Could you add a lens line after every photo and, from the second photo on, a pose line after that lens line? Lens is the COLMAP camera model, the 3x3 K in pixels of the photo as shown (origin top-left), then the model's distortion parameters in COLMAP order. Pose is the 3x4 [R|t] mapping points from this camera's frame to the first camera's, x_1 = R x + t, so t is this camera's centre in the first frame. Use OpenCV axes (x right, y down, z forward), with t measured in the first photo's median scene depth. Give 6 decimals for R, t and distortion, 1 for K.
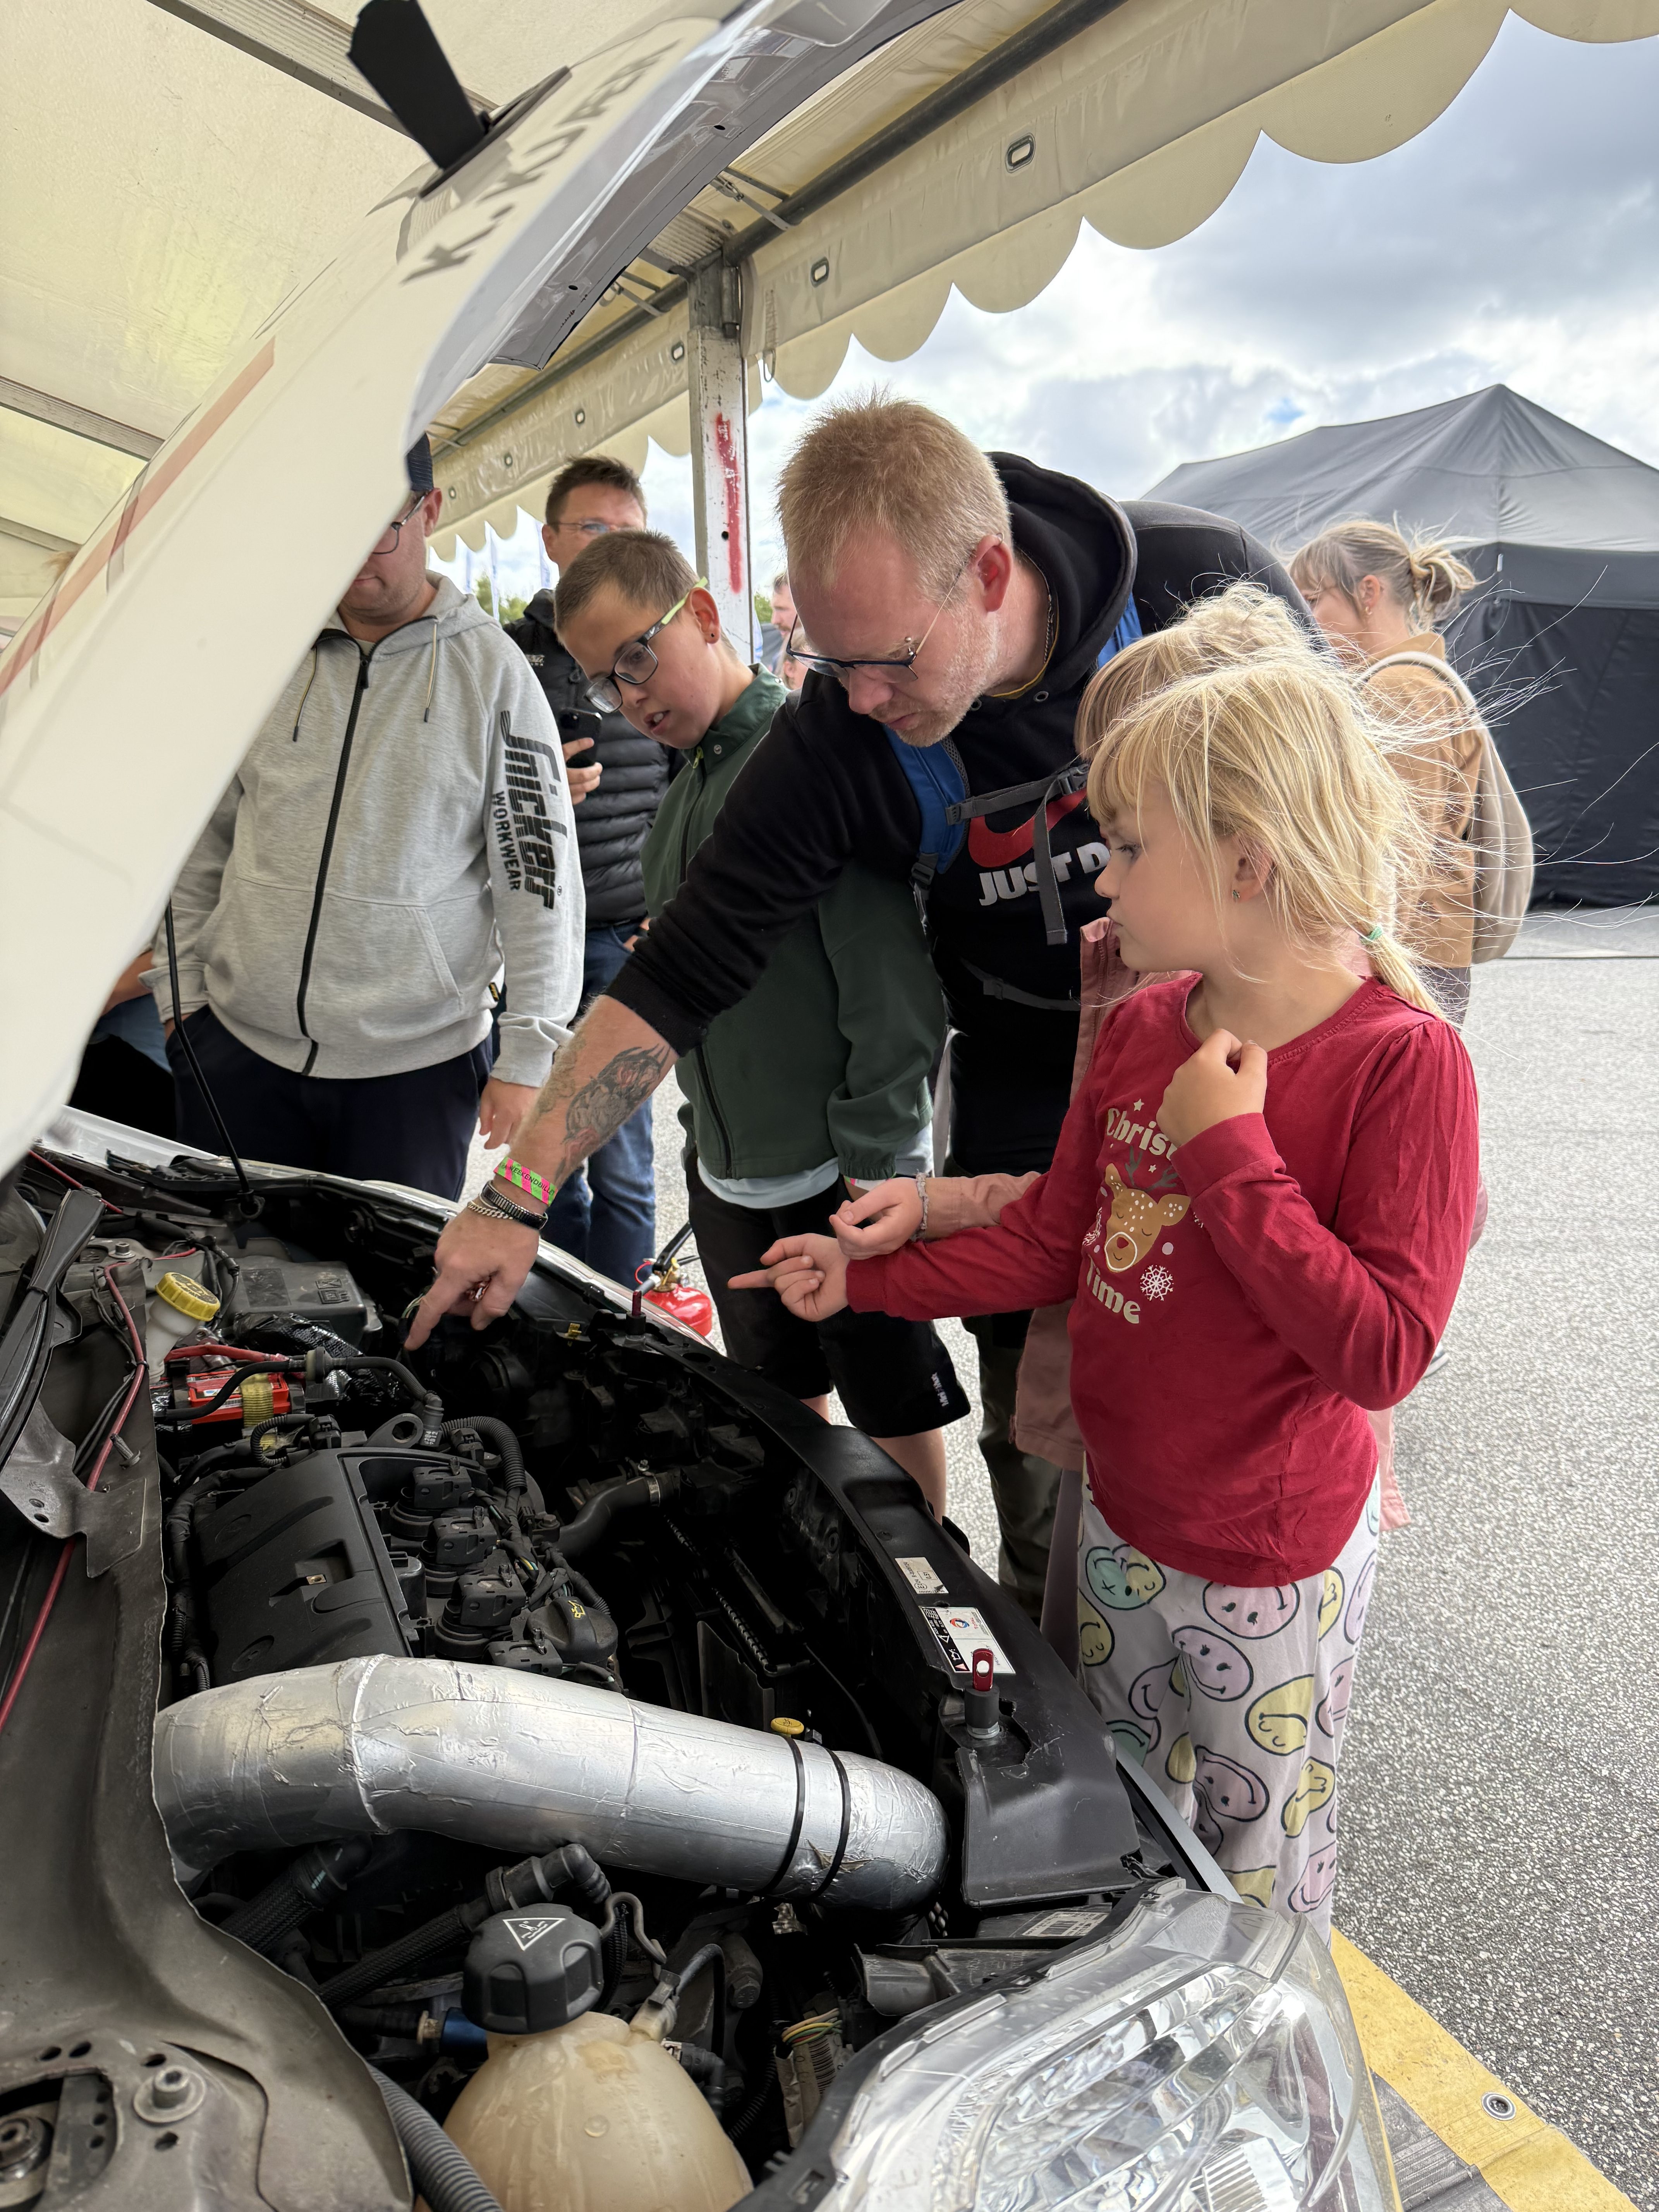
lens RADIAL K [[1529.1, 0, 829.5], [0, 1529.1, 1106.0], [0, 0, 1]] dist [-0.000477, -0.004015]
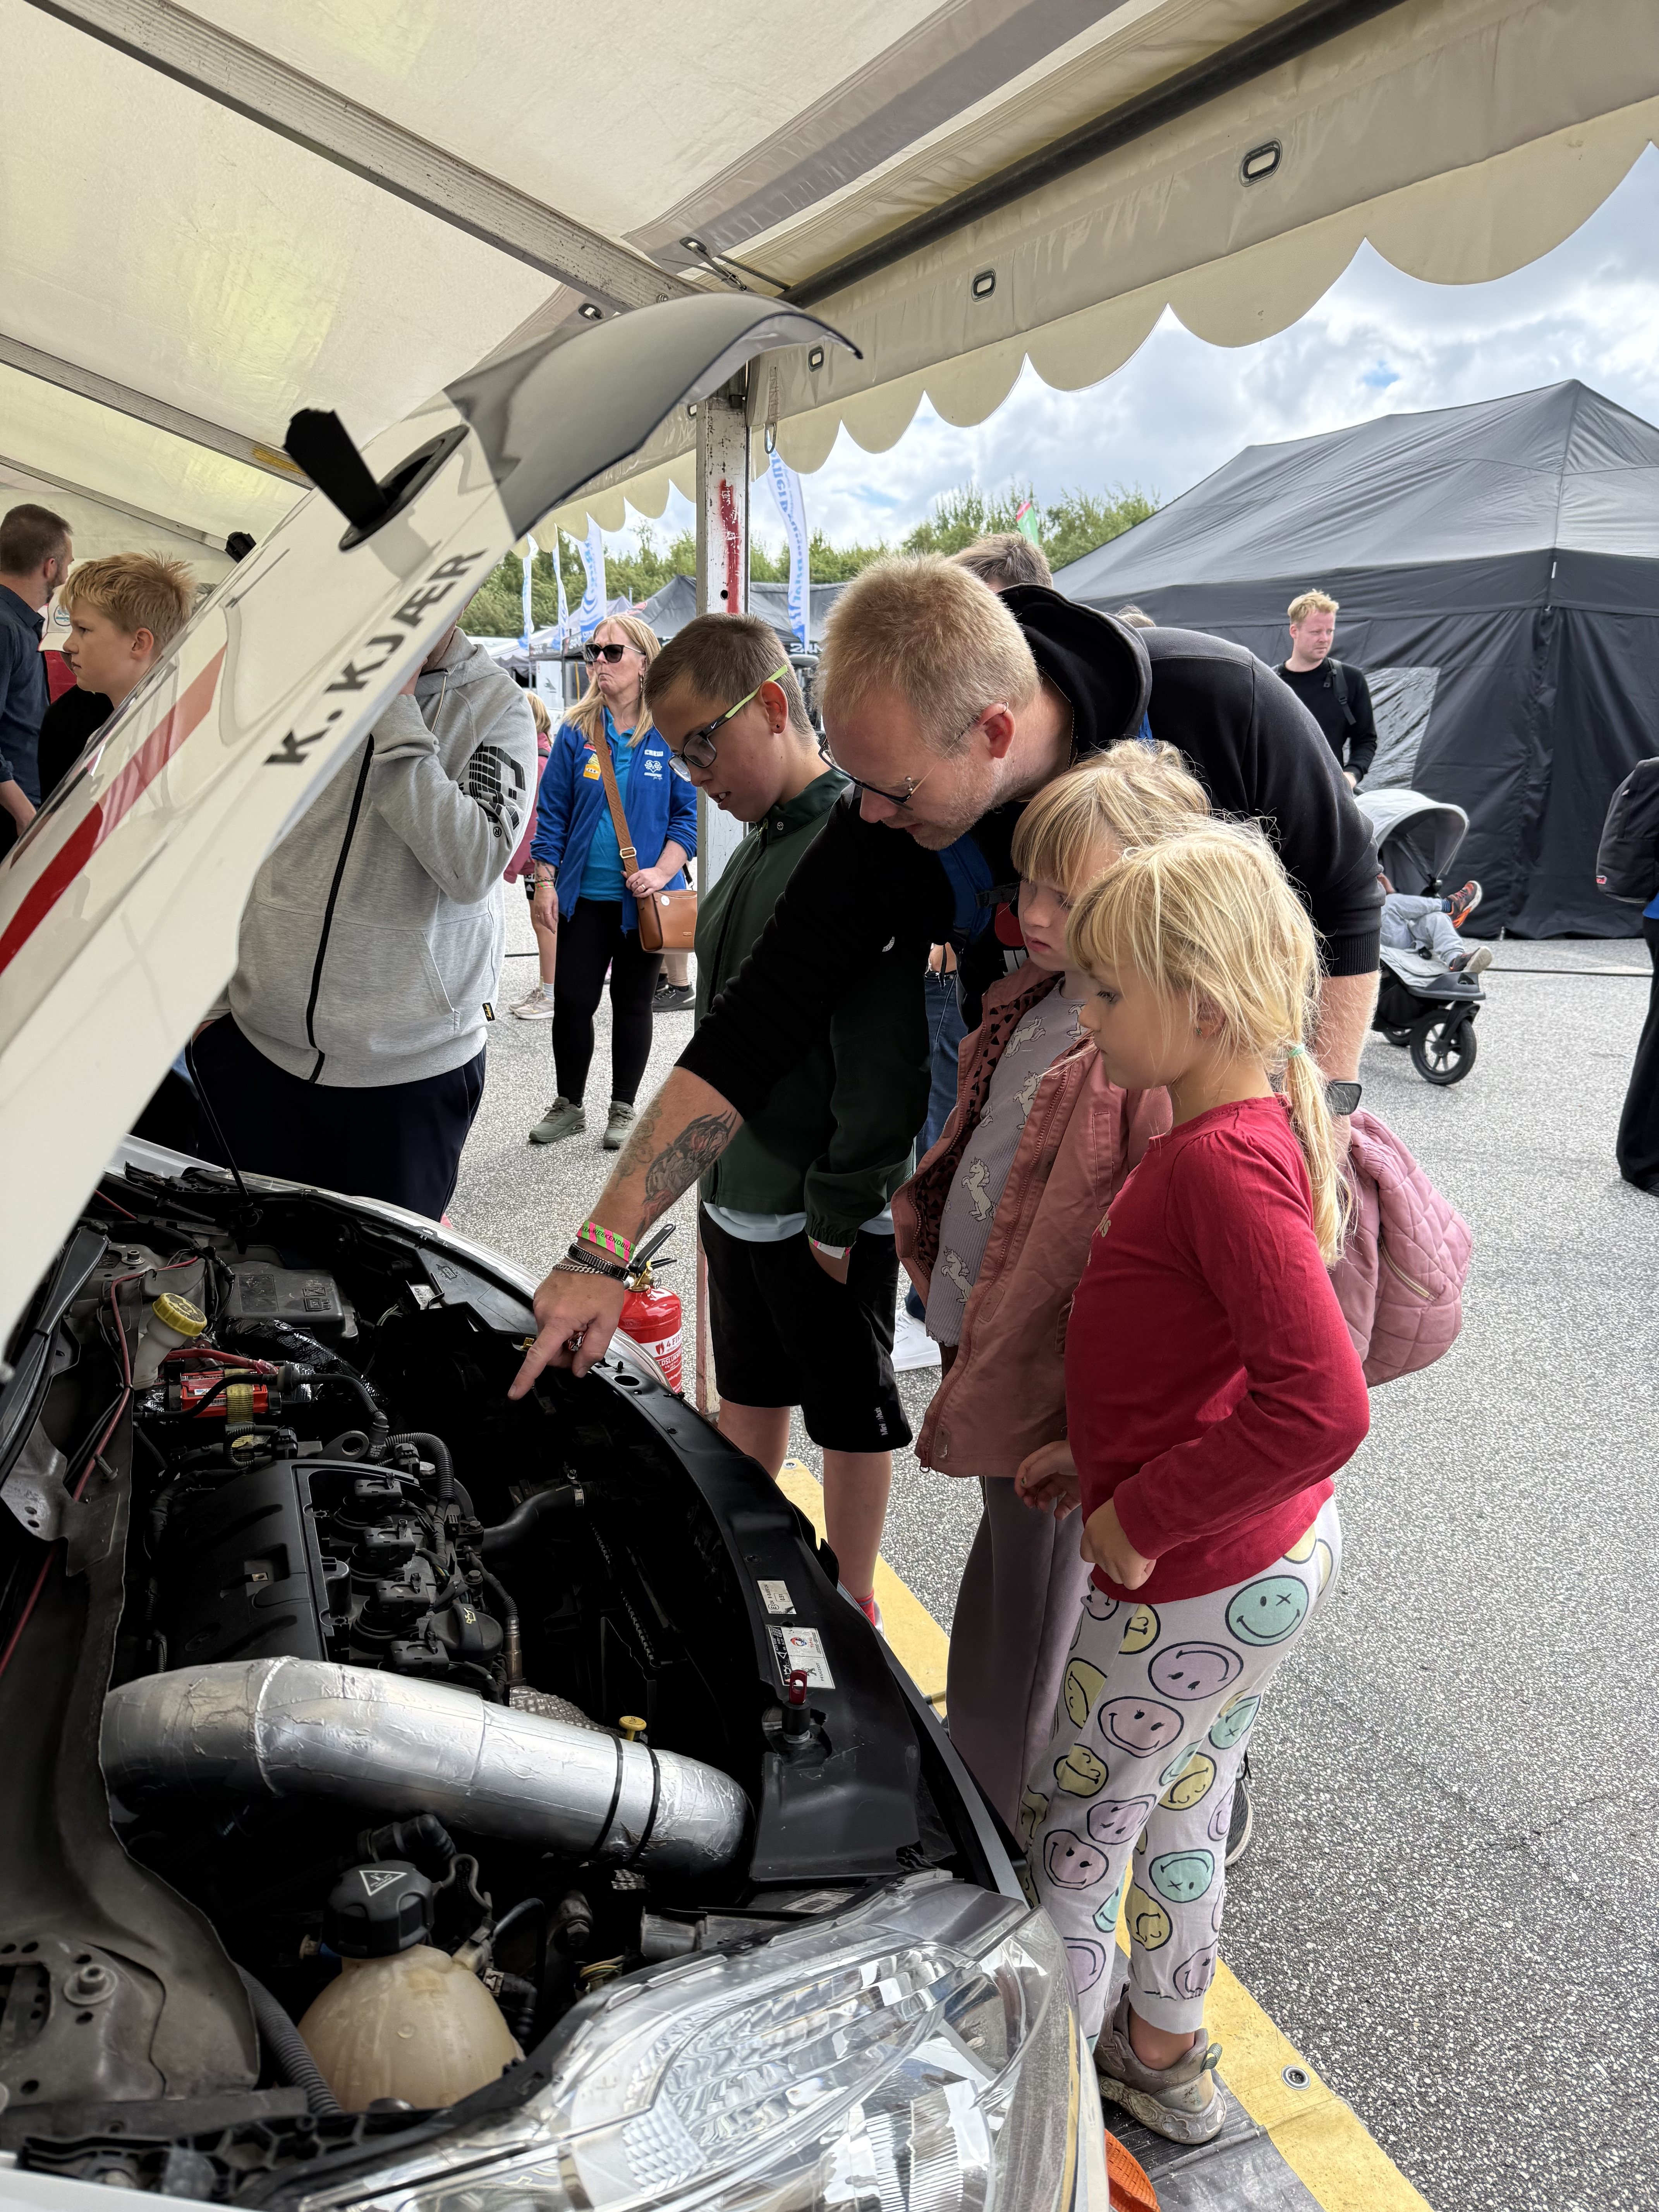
lens RADIAL K [[1541.8, 0, 829.5], [0, 1541.8, 1106.0], [0, 0, 1]] dist [0.005869, -0.010494]
pose [[0.998040, 0.050013, -0.037621, 0.105226], [-0.048646, 0.998153, 0.036399, -0.095850], [0.039372, -0.034497, 0.998629, -0.141749]]
